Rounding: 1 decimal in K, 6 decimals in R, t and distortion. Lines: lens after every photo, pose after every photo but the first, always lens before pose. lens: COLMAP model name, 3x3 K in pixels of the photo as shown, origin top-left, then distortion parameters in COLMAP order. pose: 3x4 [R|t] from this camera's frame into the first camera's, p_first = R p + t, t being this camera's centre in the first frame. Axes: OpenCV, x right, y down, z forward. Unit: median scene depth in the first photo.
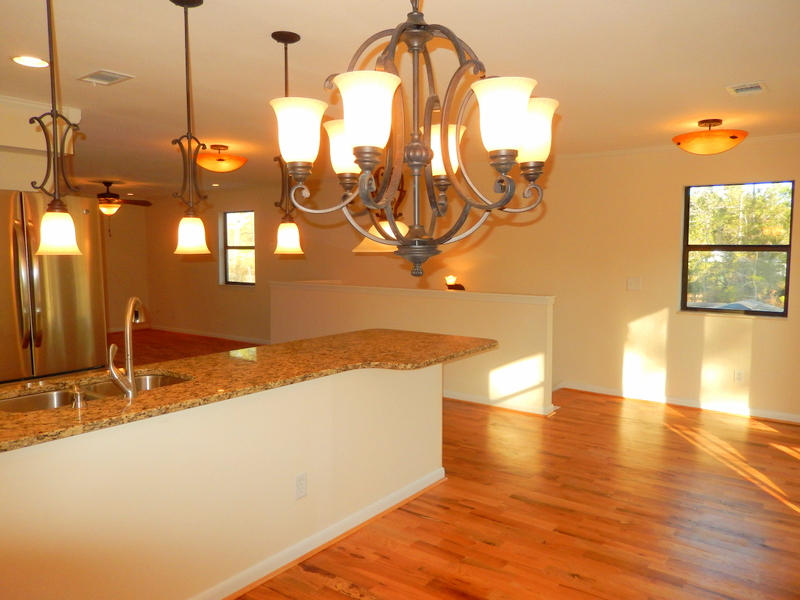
lens RADIAL K [[576.5, 0, 399.4], [0, 576.5, 309.6], [0, 0, 1]] dist [-0.052664, 0.000093]
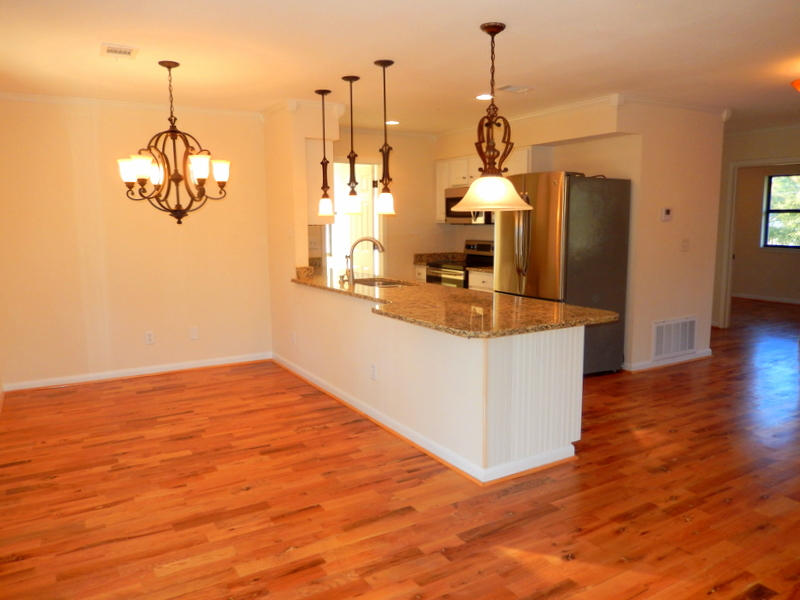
lens RADIAL K [[615.0, 0, 400.0], [0, 615.0, 300.0], [0, 0, 1]] dist [0.000755, -0.001763]
pose [[-0.363805, 0.139151, -0.921023, 1.139355], [-0.074289, 0.981294, 0.177602, -0.148382], [0.928508, 0.133034, -0.346662, 1.452093]]
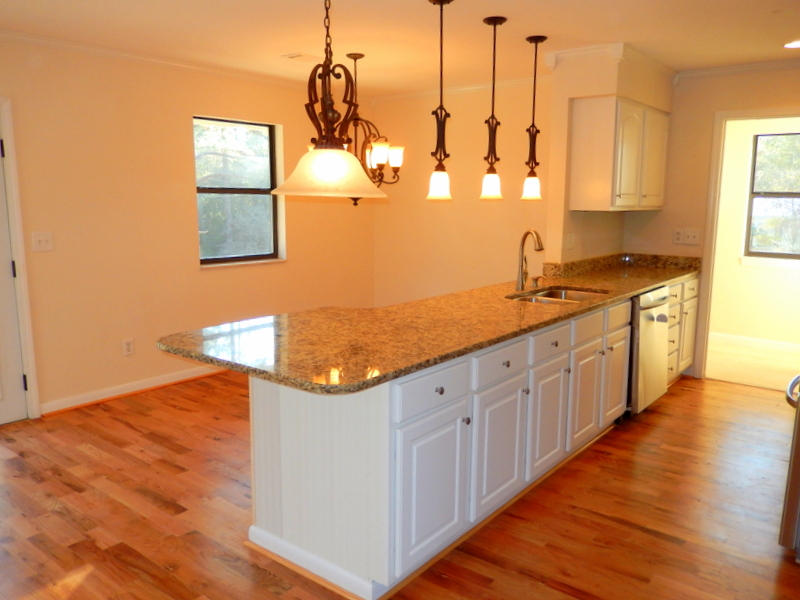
lens RADIAL K [[639.4, 0, 400.2], [0, 639.4, 304.3], [0, 0, 1]] dist [0.001042, -0.003861]
pose [[-0.999840, -0.014990, -0.009768, -0.101178], [-0.016981, 0.966985, 0.254267, -0.201771], [0.005634, 0.254392, -0.967085, 2.054553]]
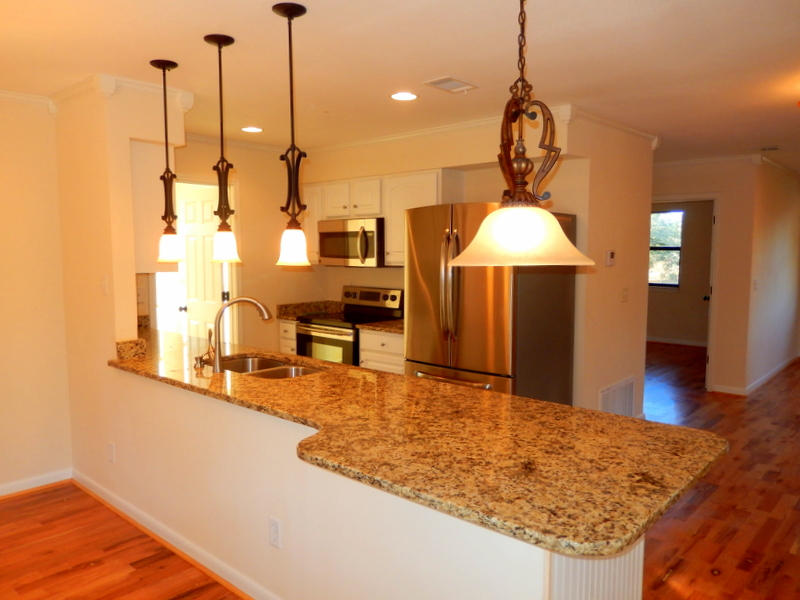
lens RADIAL K [[615.0, 0, 400.0], [0, 615.0, 300.0], [0, 0, 1]] dist [0.000755, -0.001763]
pose [[-0.071501, 0.099582, -0.992457, 0.644554], [-0.091837, 0.990120, 0.105964, -0.143238], [0.993204, 0.098720, -0.061649, 1.105733]]
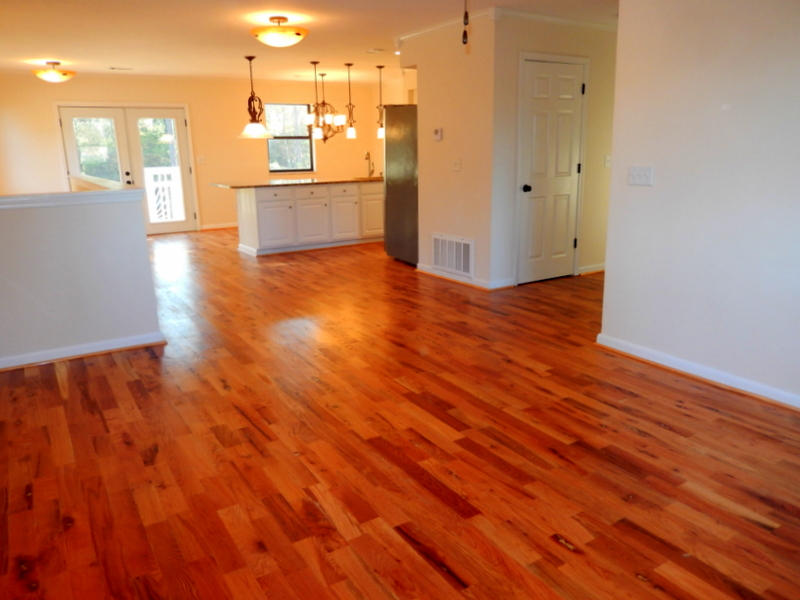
lens RADIAL K [[615.0, 0, 400.0], [0, 615.0, 300.0], [0, 0, 1]] dist [0.000755, -0.001763]
pose [[-0.951373, -0.067887, 0.300468, -1.466098], [0.036103, 0.944118, 0.327624, -0.310116], [-0.305919, 0.322540, -0.895757, 3.640056]]
